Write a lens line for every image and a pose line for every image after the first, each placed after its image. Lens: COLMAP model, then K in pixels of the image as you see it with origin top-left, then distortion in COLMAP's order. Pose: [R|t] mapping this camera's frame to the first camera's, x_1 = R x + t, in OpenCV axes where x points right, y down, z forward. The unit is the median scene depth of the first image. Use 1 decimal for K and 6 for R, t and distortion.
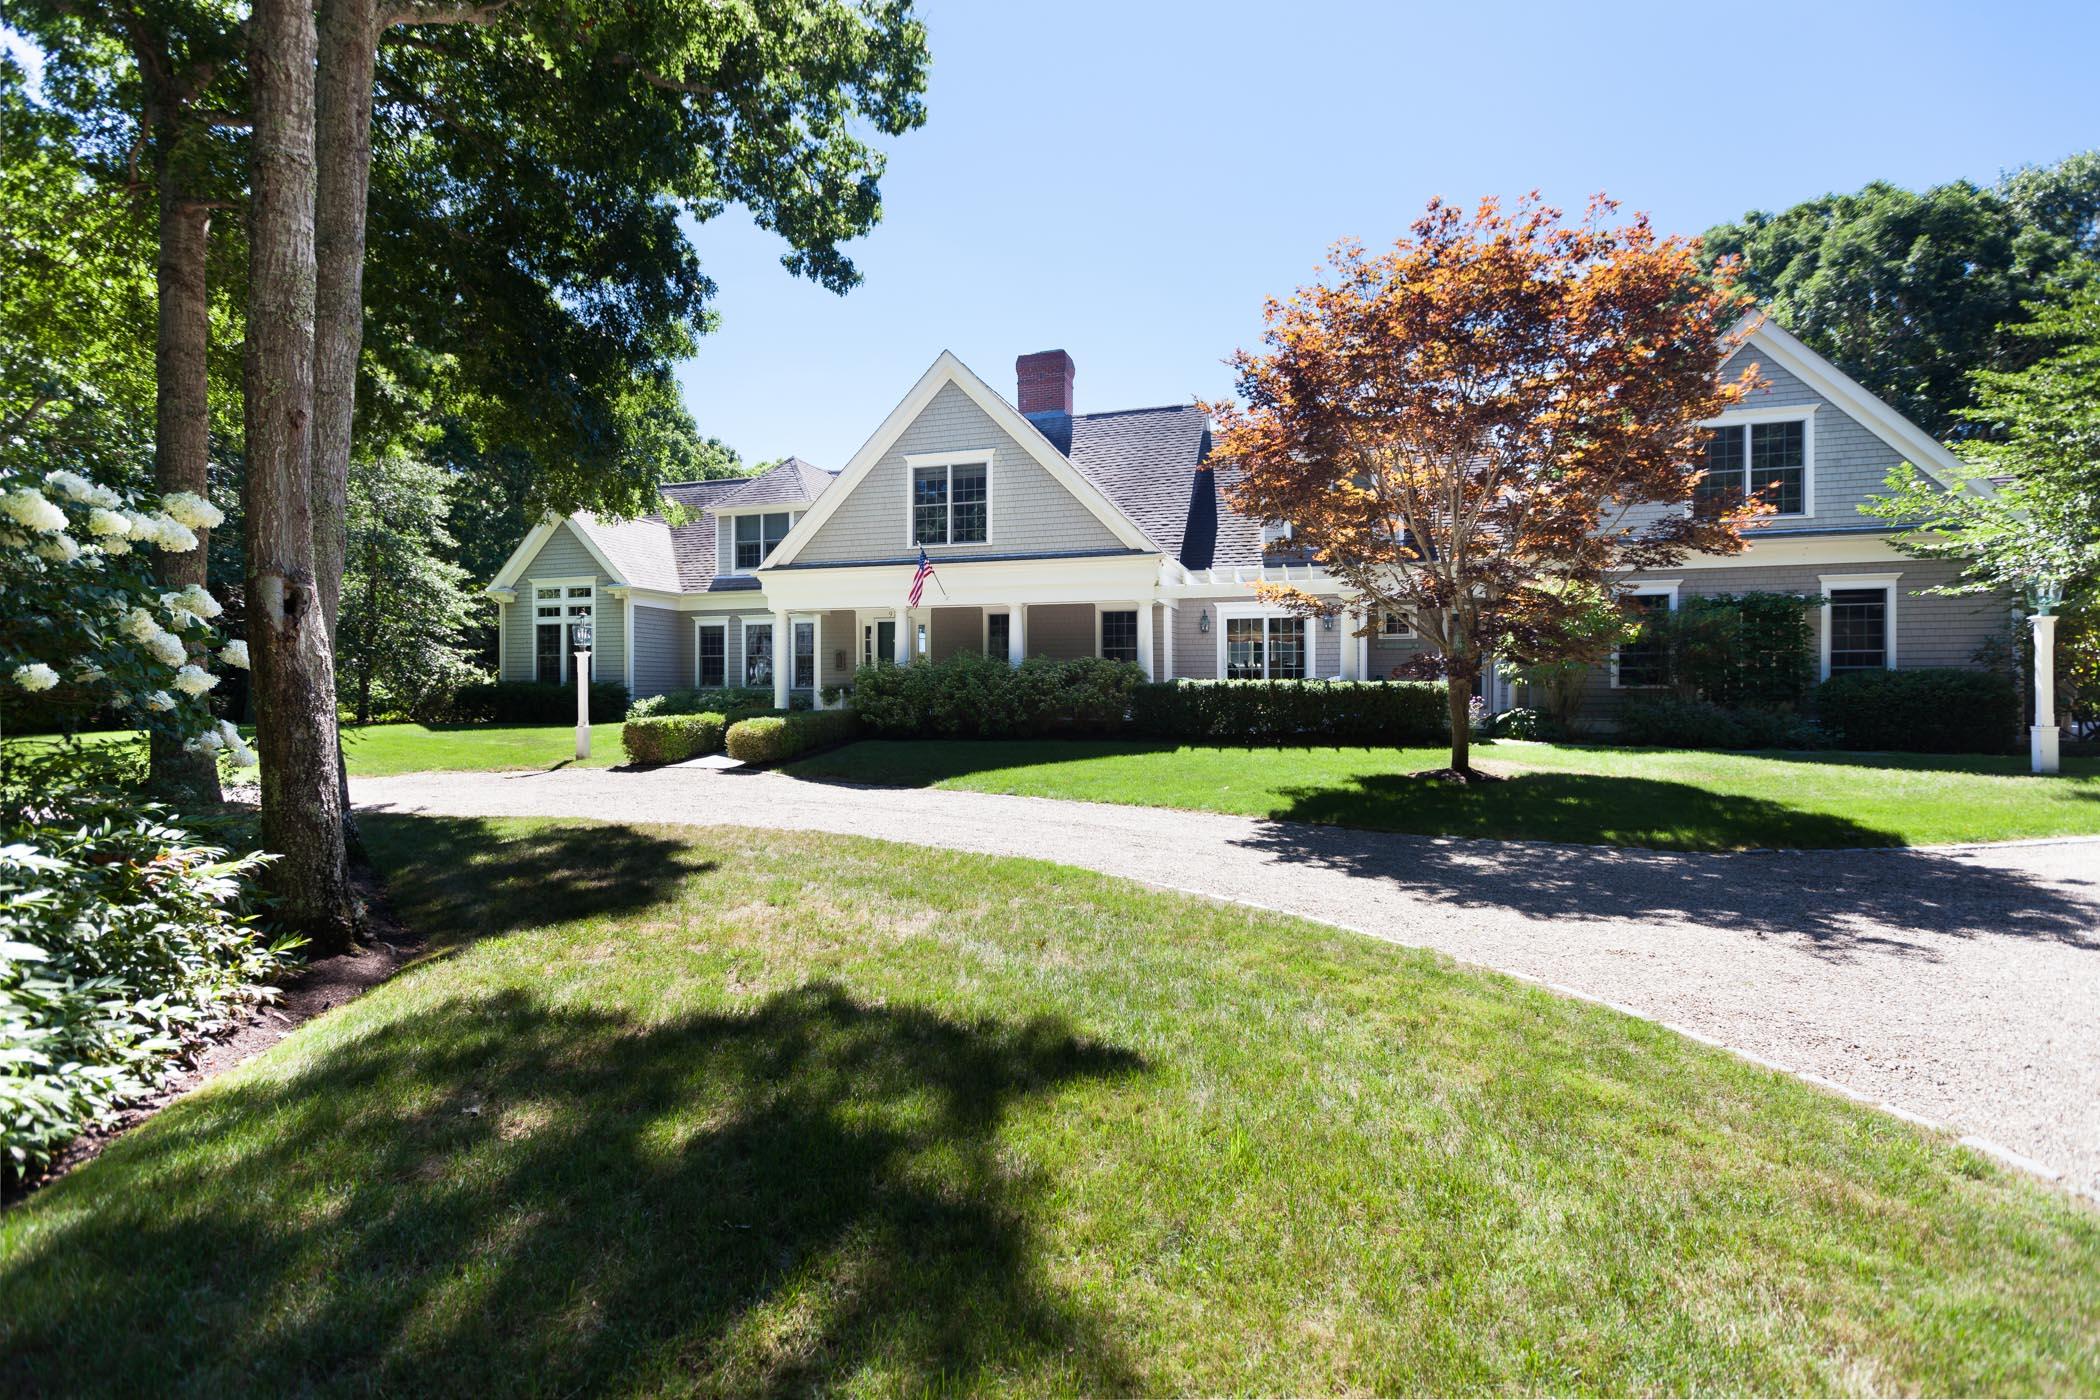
lens RADIAL K [[1338.6, 0, 1050.0], [0, 1338.6, 700.0], [0, 0, 1]] dist [0.001968, 0.000815]
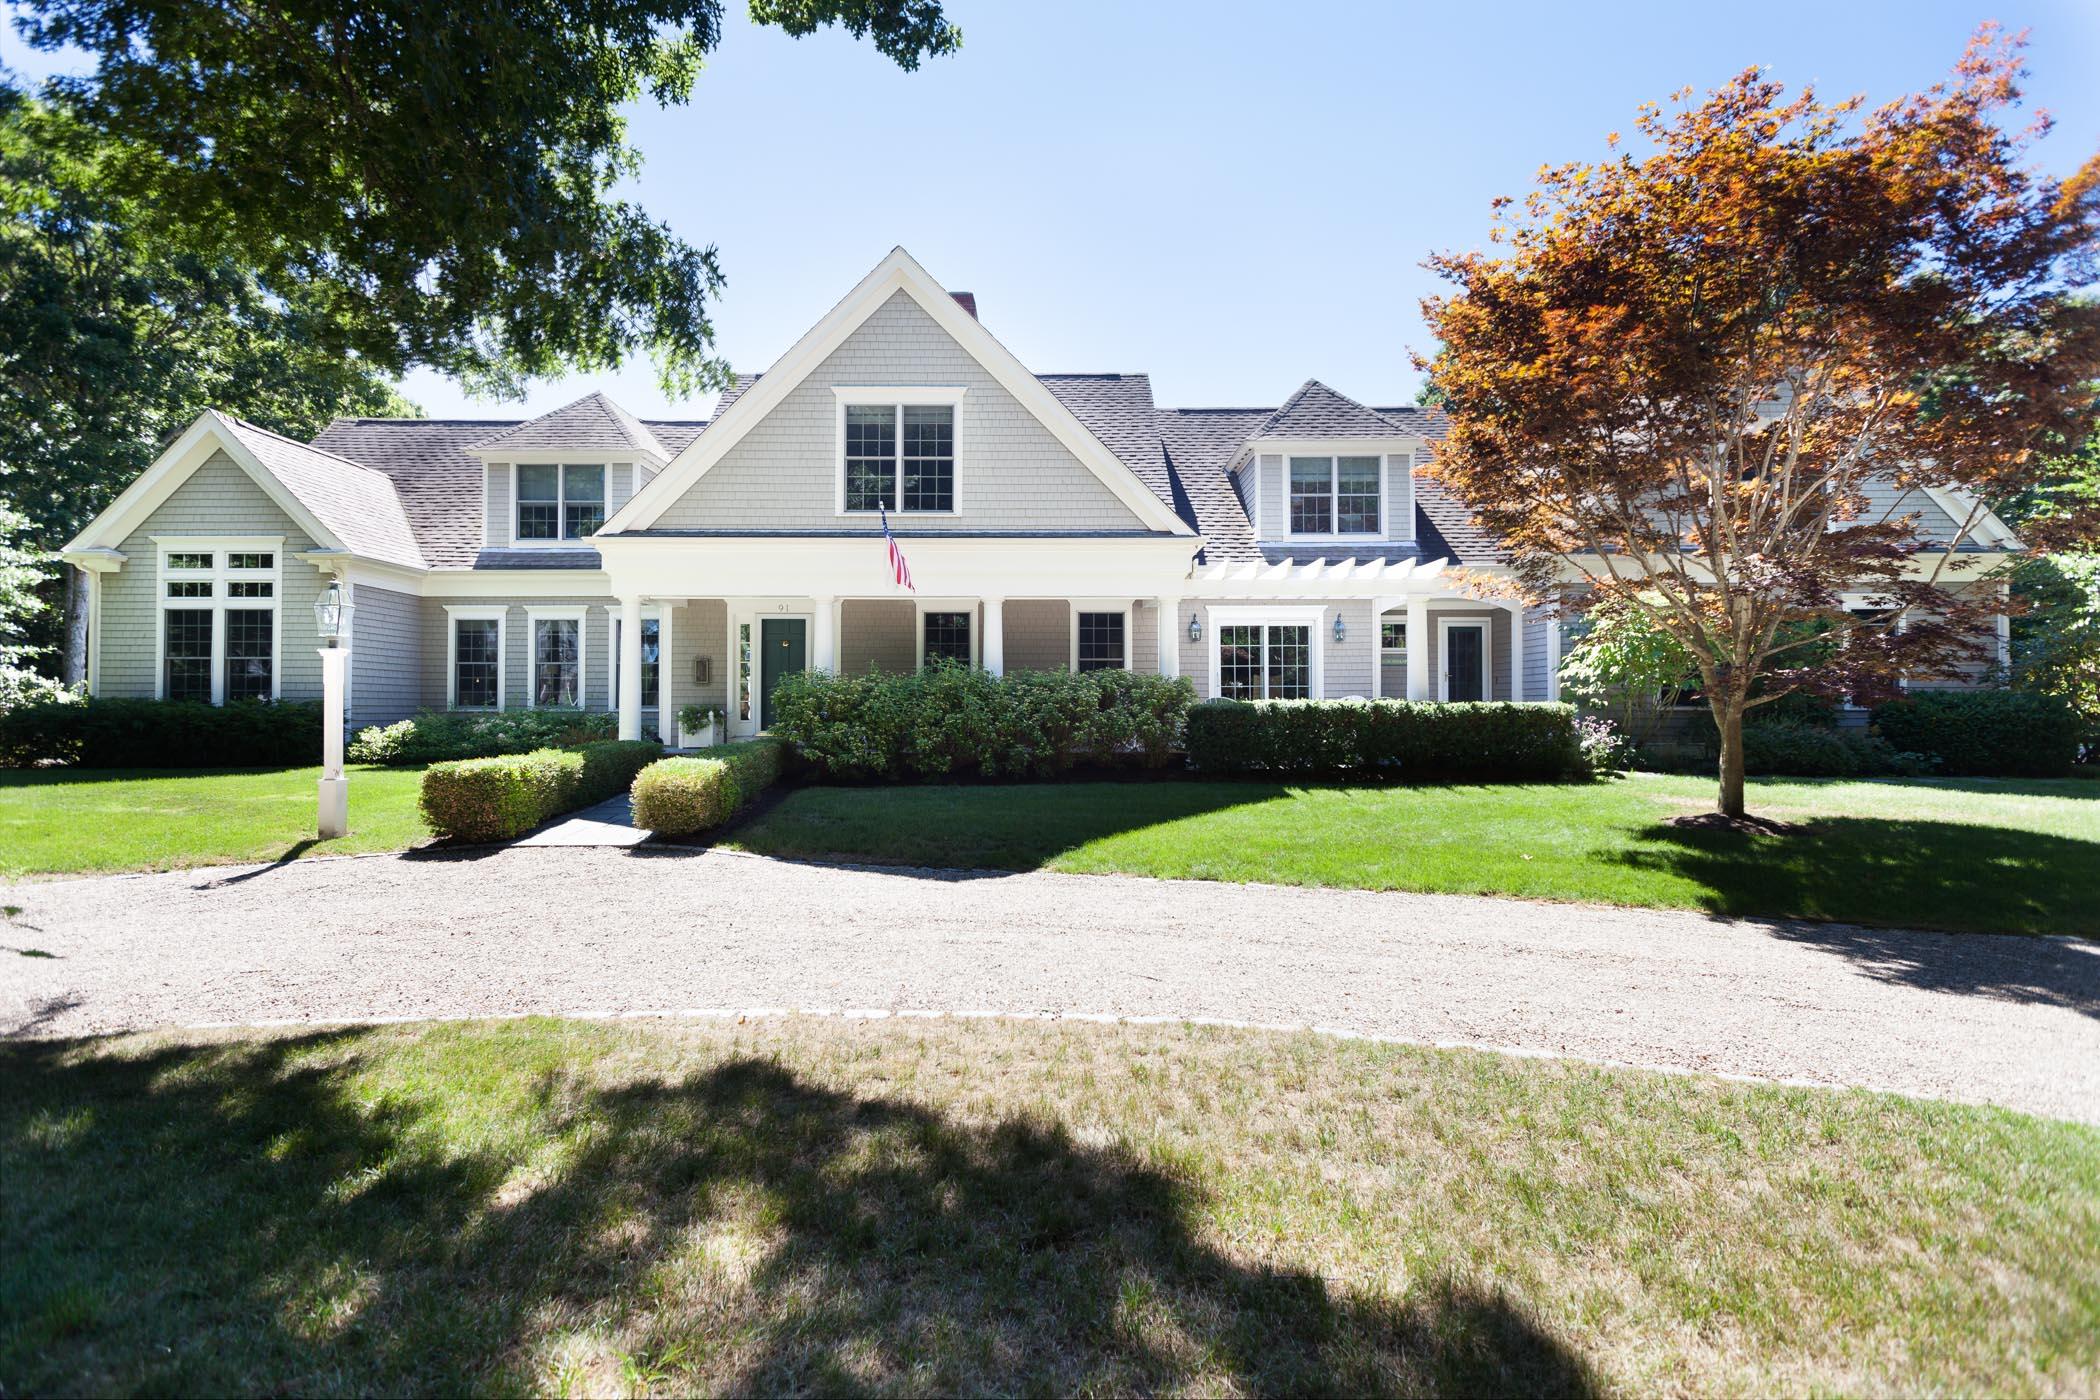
lens RADIAL K [[1103.6, 0, 1050.0], [0, 1103.6, 700.0], [0, 0, 1]] dist [-0.000328, -0.000113]
pose [[0.920101, 0.001419, 0.391678, -0.232050], [0.002841, 0.999943, -0.010297, -0.008055], [-0.391670, 0.010587, 0.920045, 0.410707]]
